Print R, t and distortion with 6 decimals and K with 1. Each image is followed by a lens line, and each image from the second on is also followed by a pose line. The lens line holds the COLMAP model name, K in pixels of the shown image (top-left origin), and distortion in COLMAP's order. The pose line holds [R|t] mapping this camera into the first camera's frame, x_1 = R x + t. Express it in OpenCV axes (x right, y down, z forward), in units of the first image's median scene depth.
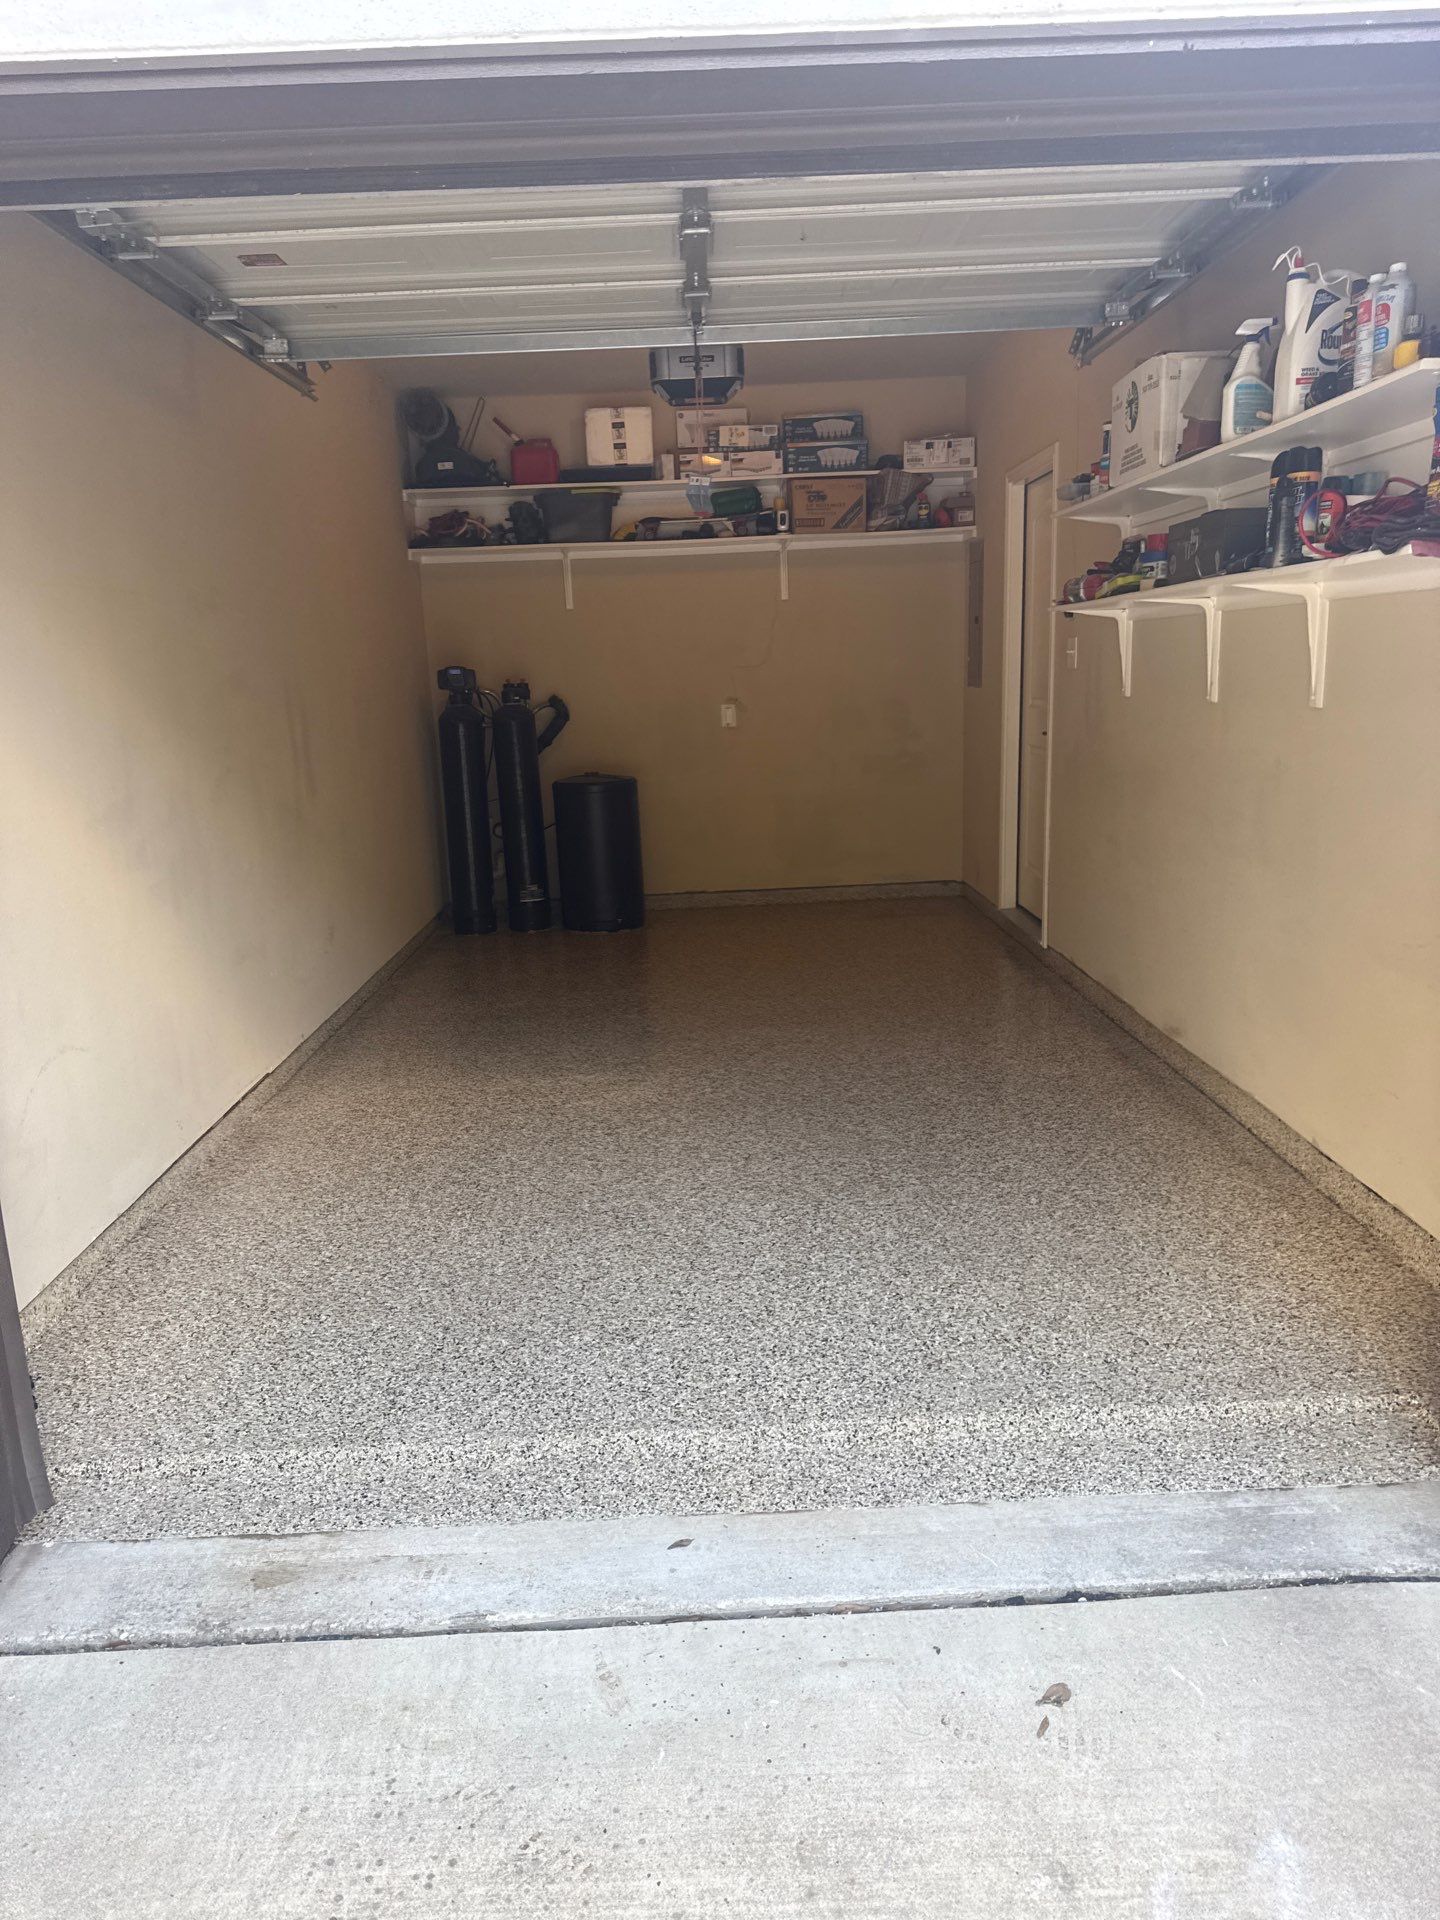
lens RADIAL K [[1402.9, 0, 724.9], [0, 1402.9, 970.0], [0, 0, 1]] dist [0.034884, -0.050700]
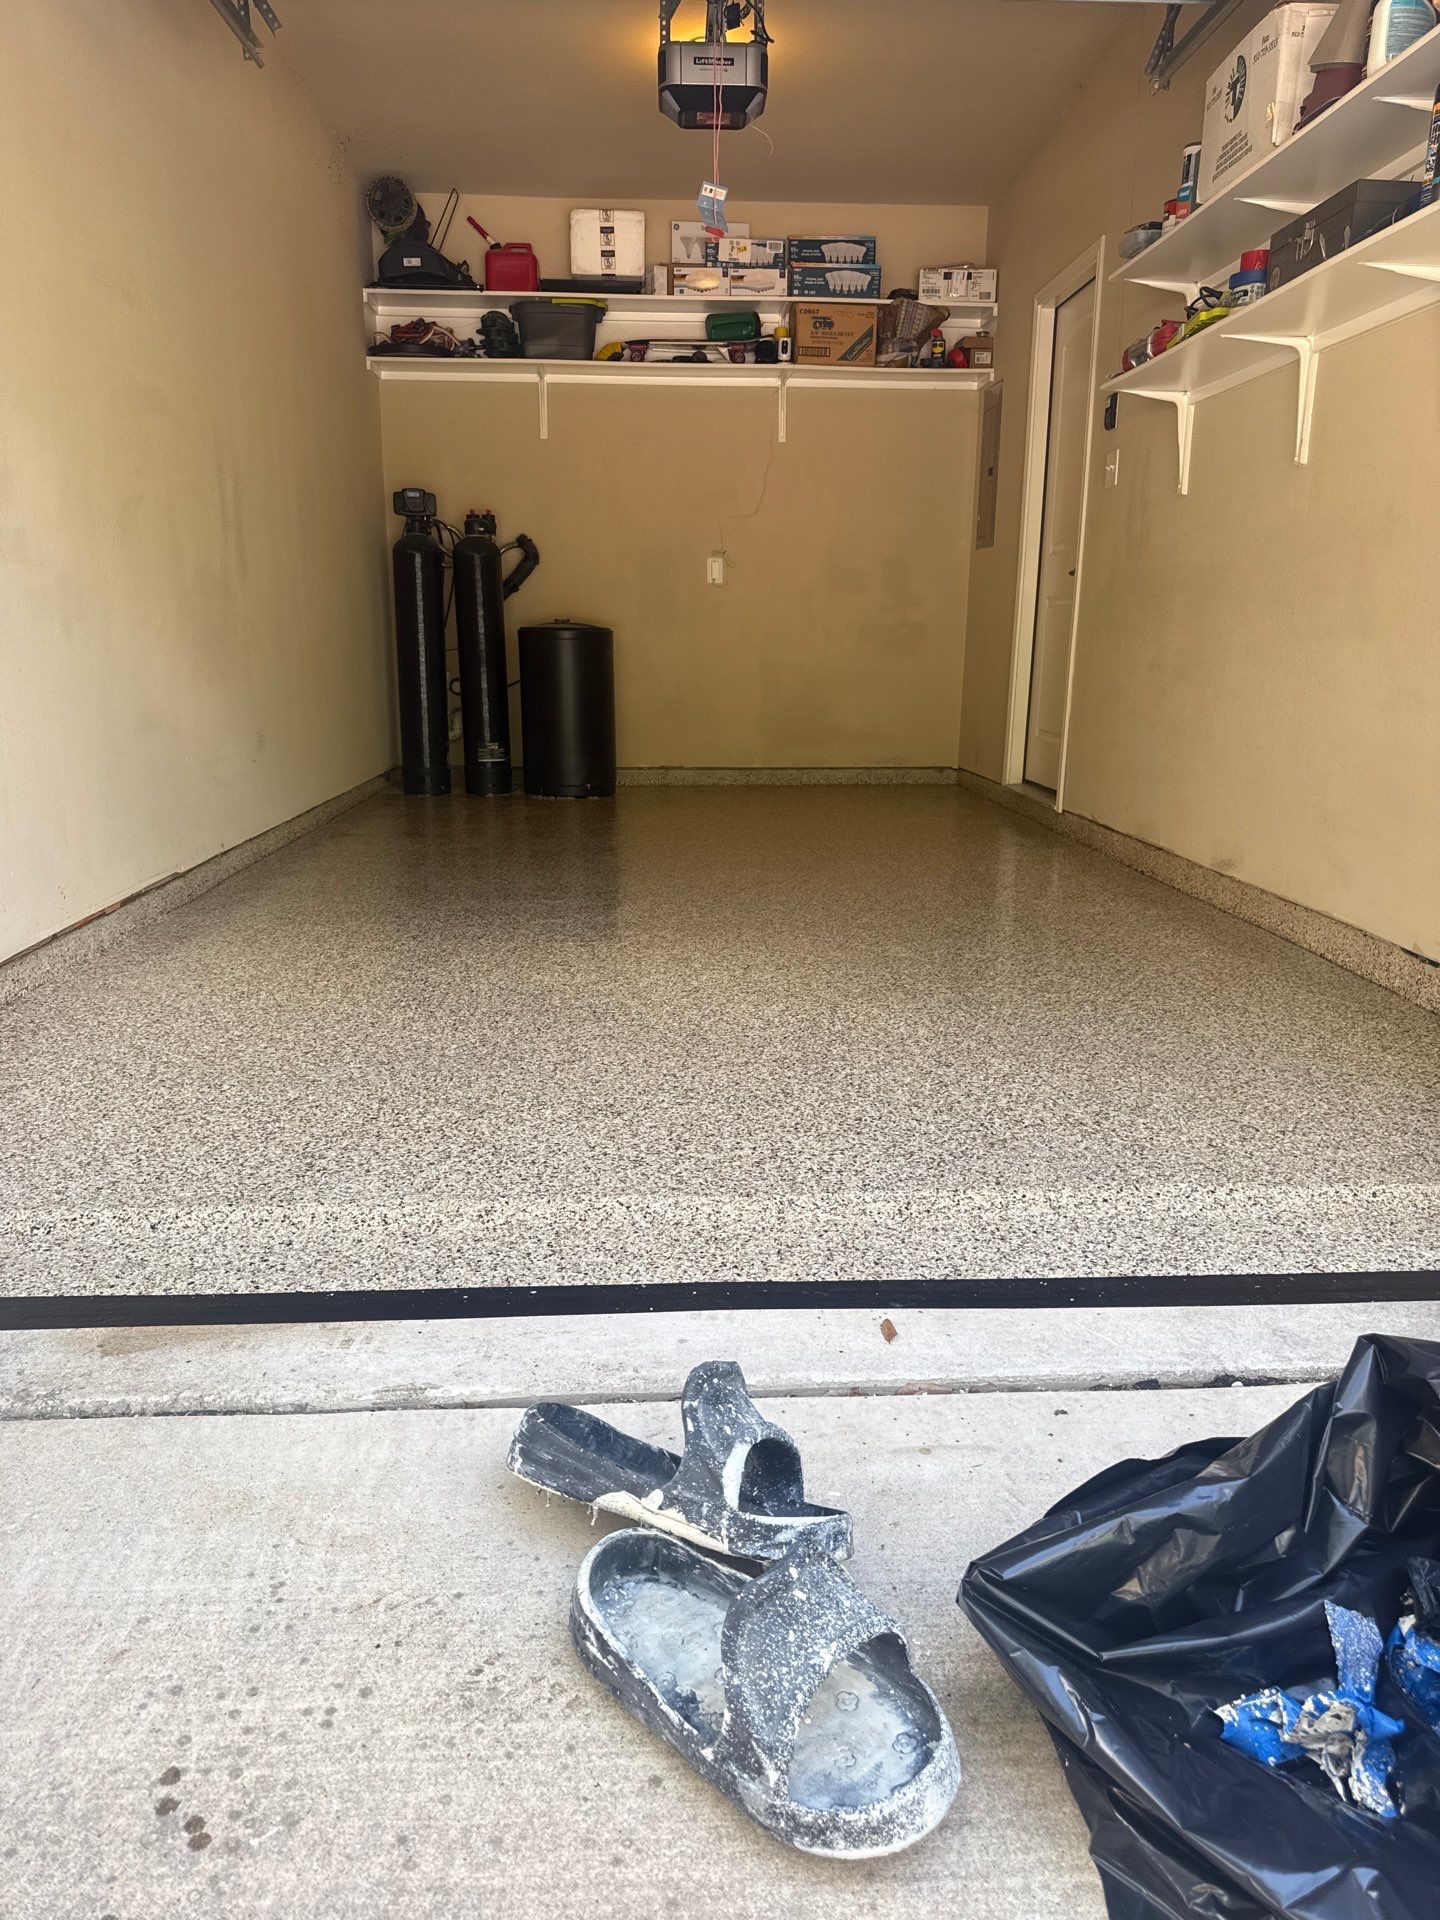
lens RADIAL K [[1402.9, 0, 751.7], [0, 1402.9, 983.3], [0, 0, 1]] dist [0.034884, -0.050700]
pose [[0.997782, 0.037625, 0.054909, -0.031805], [-0.039192, 0.998846, 0.027751, 0.142044], [-0.053802, -0.029841, 0.998106, 0.176044]]
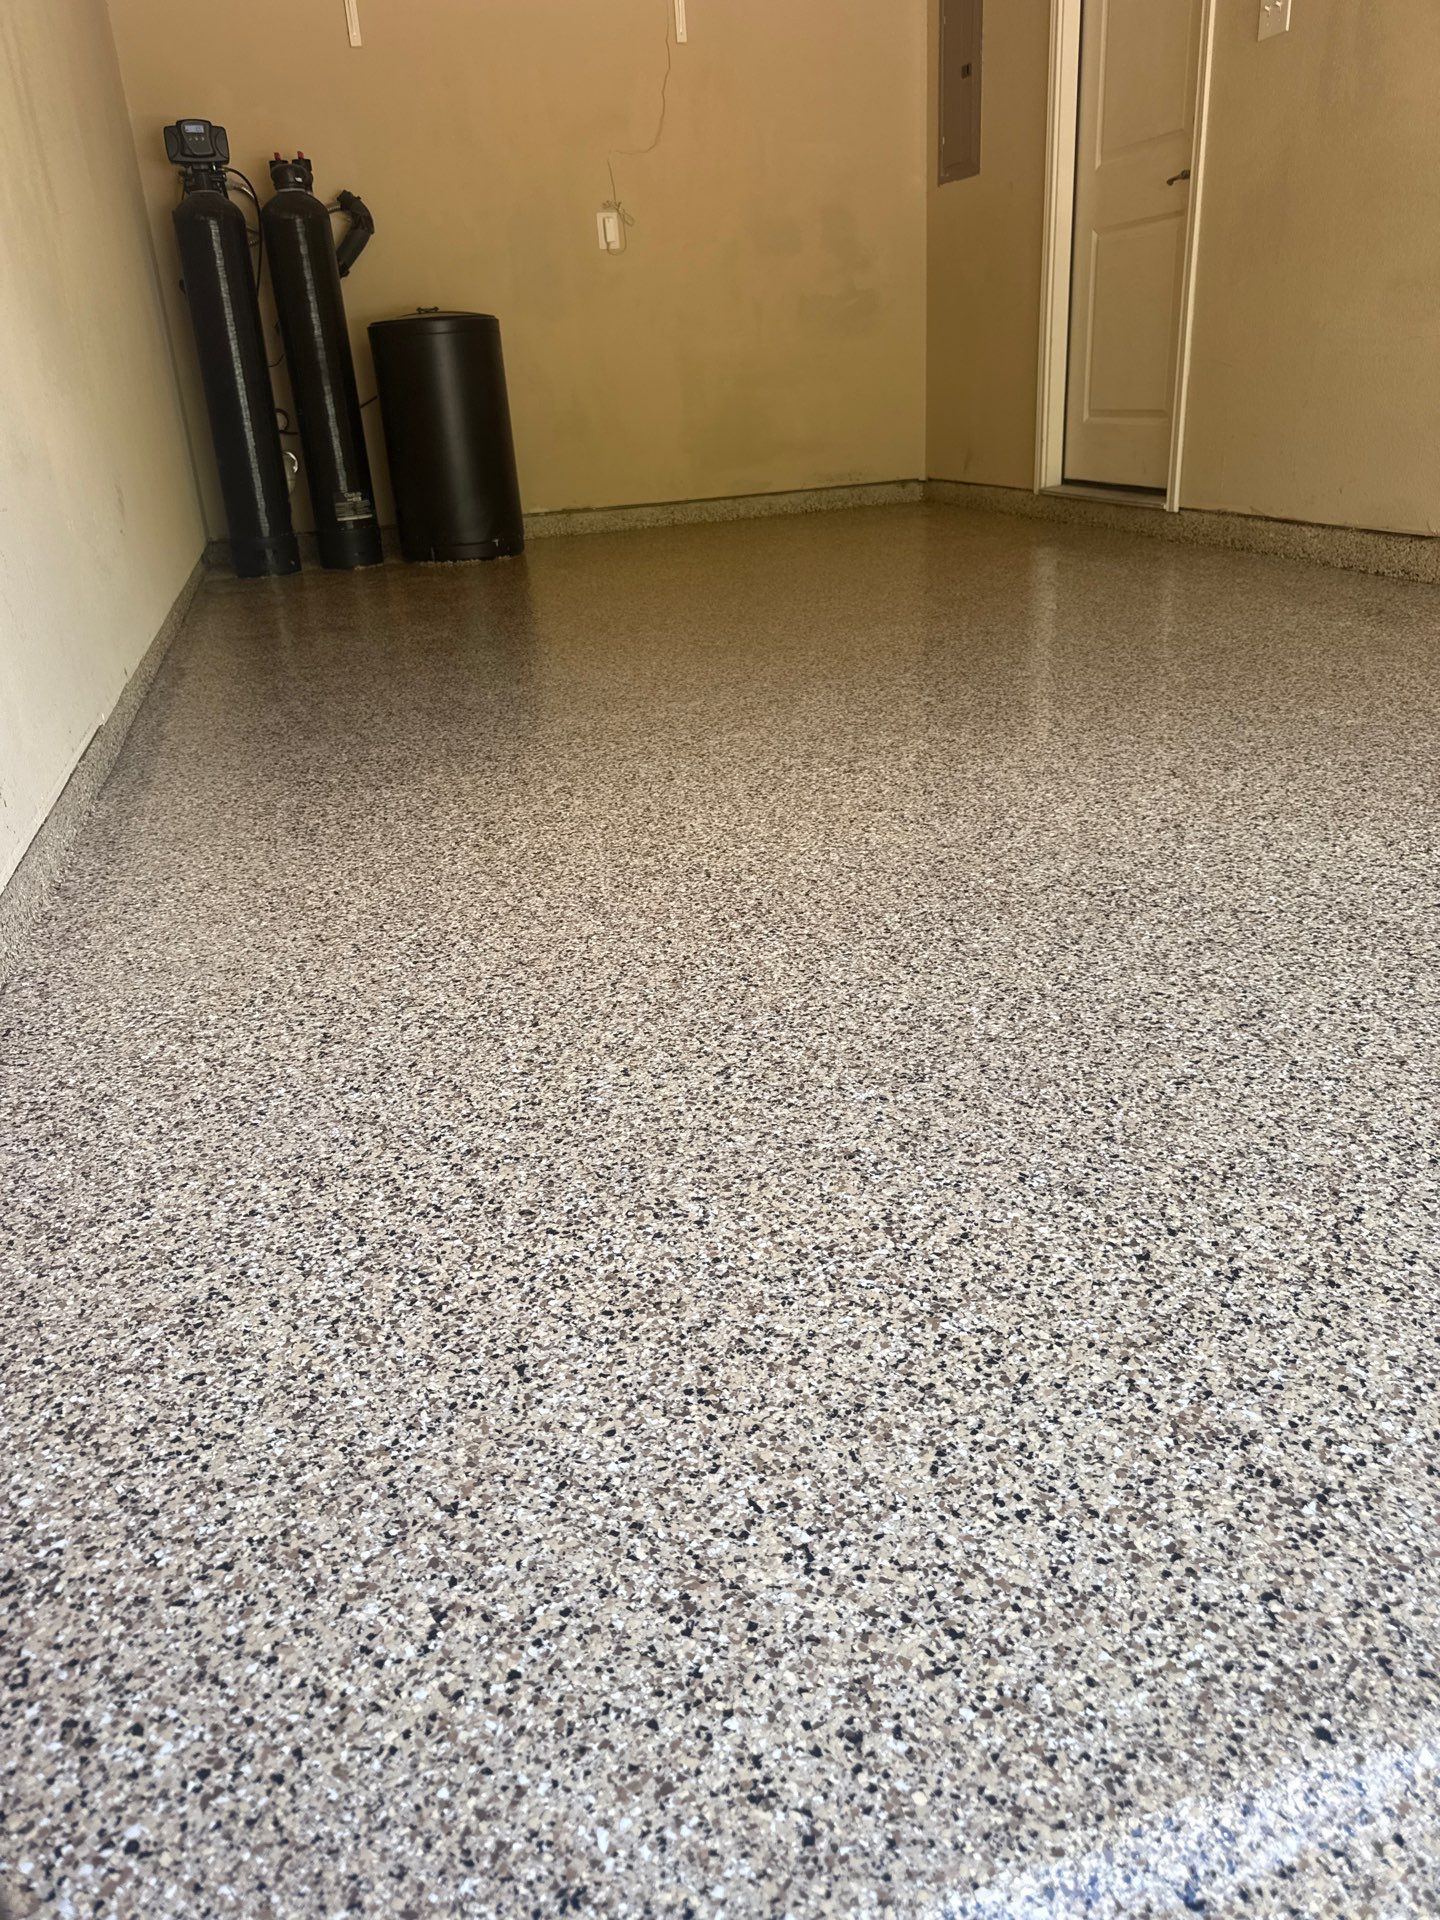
lens RADIAL K [[1402.9, 0, 752.9], [0, 1402.9, 970.4], [0, 0, 1]] dist [0.034884, -0.050700]
pose [[0.962853, -0.119670, 0.242060, -0.323154], [0.074669, 0.979476, 0.187222, 0.113039], [-0.259496, -0.162193, 0.952027, 0.621515]]
